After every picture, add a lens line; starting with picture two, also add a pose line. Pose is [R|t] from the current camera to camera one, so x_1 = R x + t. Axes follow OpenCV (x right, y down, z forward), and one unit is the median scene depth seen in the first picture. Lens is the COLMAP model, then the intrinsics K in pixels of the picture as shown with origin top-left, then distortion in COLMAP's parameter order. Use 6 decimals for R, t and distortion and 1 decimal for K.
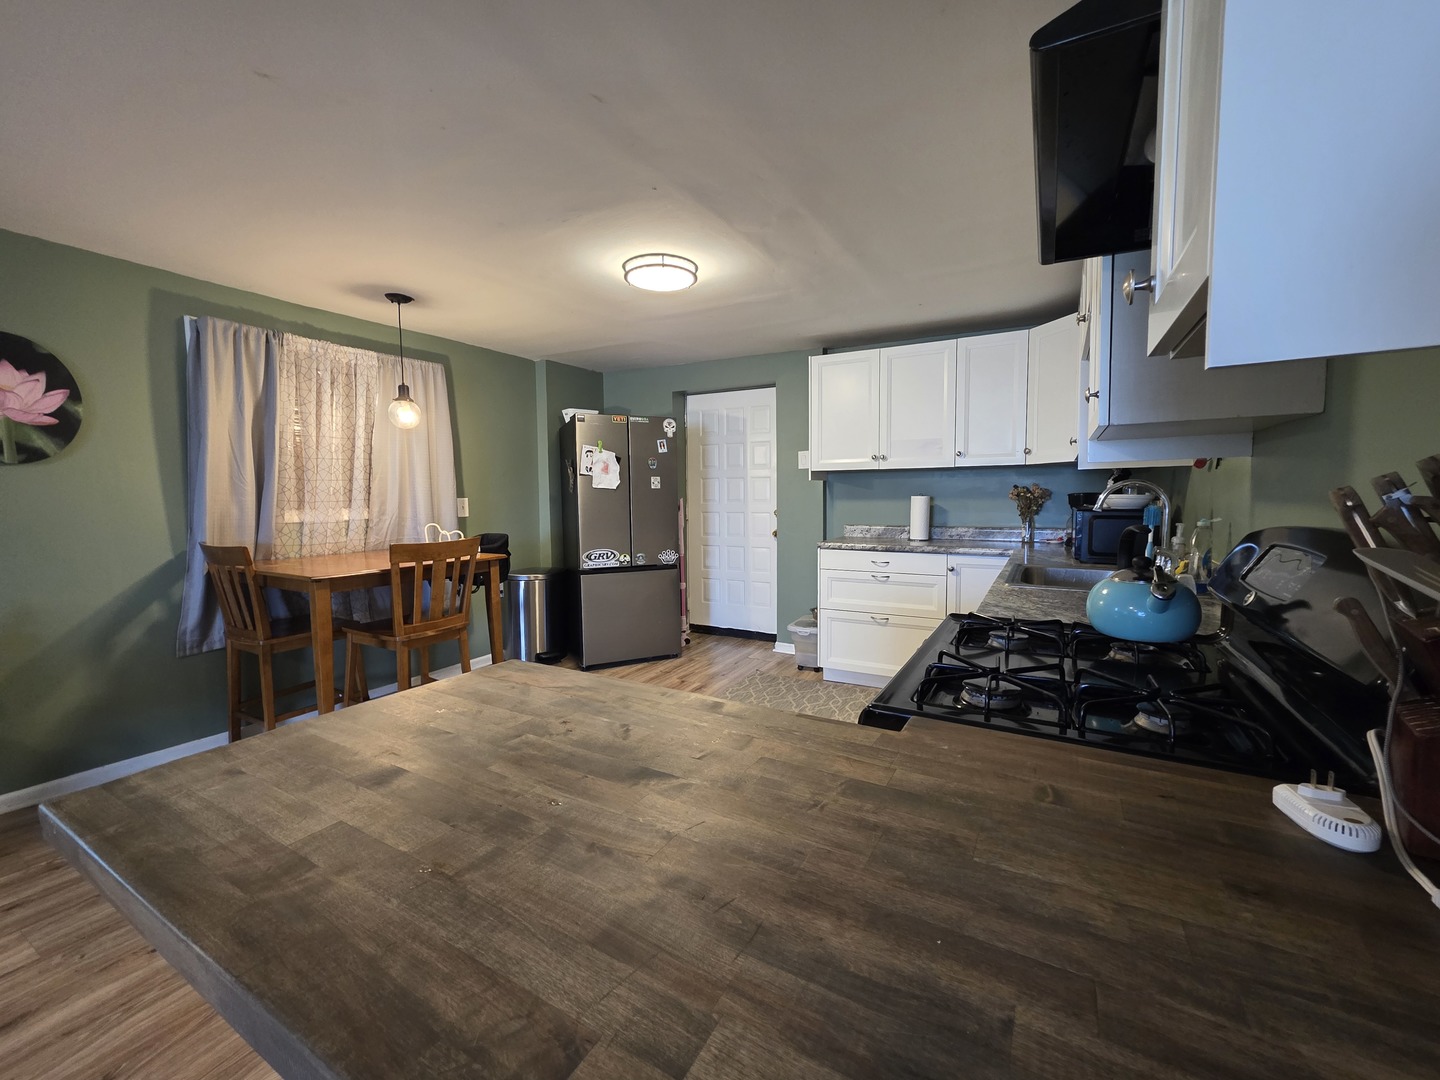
lens RADIAL K [[579.4, 0, 728.4], [0, 579.4, 535.7], [0, 0, 1]] dist [0.002336, -0.000331]
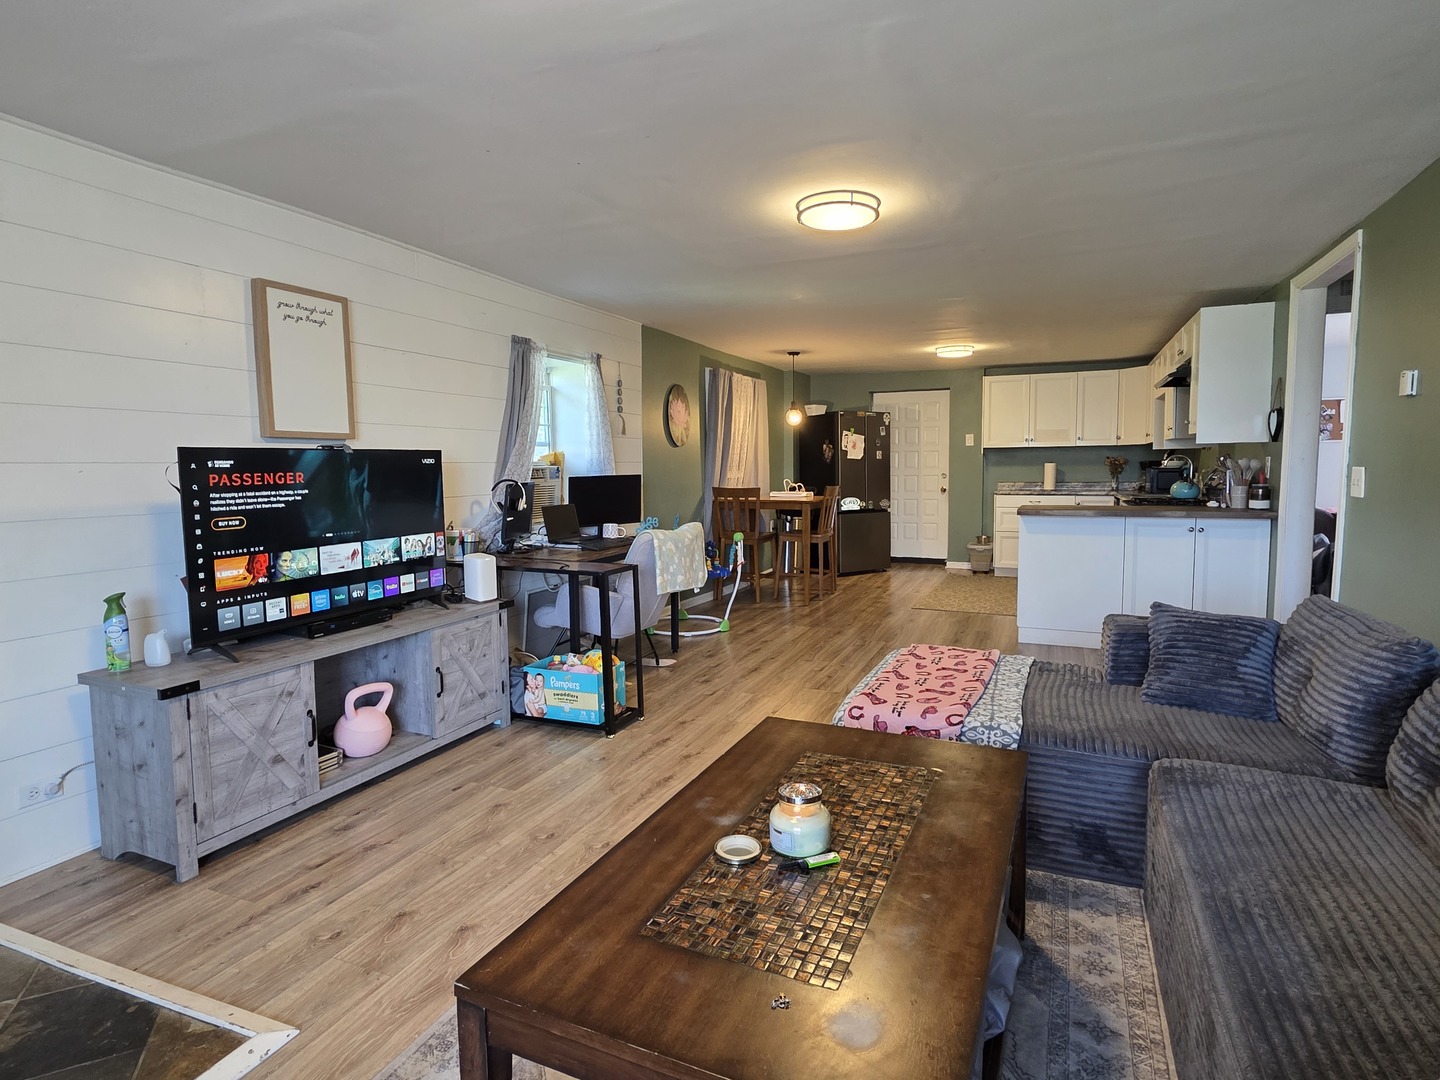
lens RADIAL K [[761.6, 0, 724.6], [0, 761.6, 535.6], [0, 0, 1]] dist [-0.003889, -0.000179]
pose [[0.995266, -0.010525, 0.096622, -0.797826], [0.008959, 0.999822, 0.016626, 0.091860], [-0.096779, -0.015682, 0.995182, -1.055551]]
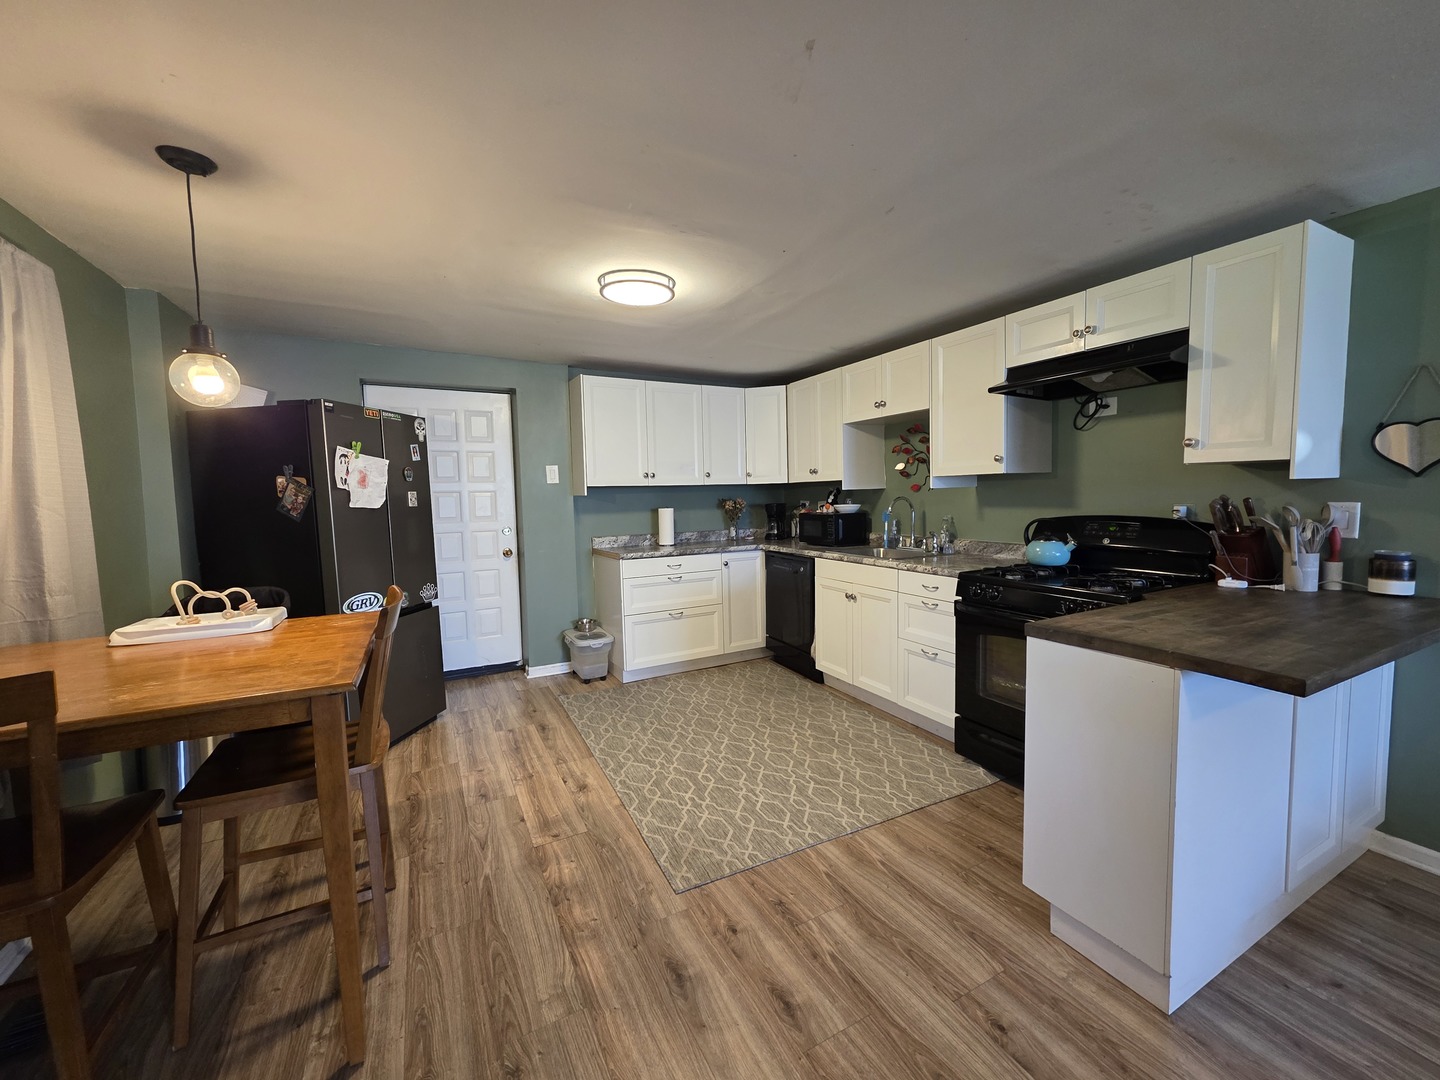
lens RADIAL K [[579.4, 0, 732.3], [0, 579.4, 535.2], [0, 0, 1]] dist [0.002336, -0.000331]
pose [[0.541377, -0.062967, 0.838419, -0.601215], [0.078208, 0.996640, 0.024350, -0.031904], [-0.837135, 0.052389, 0.544482, 0.241841]]
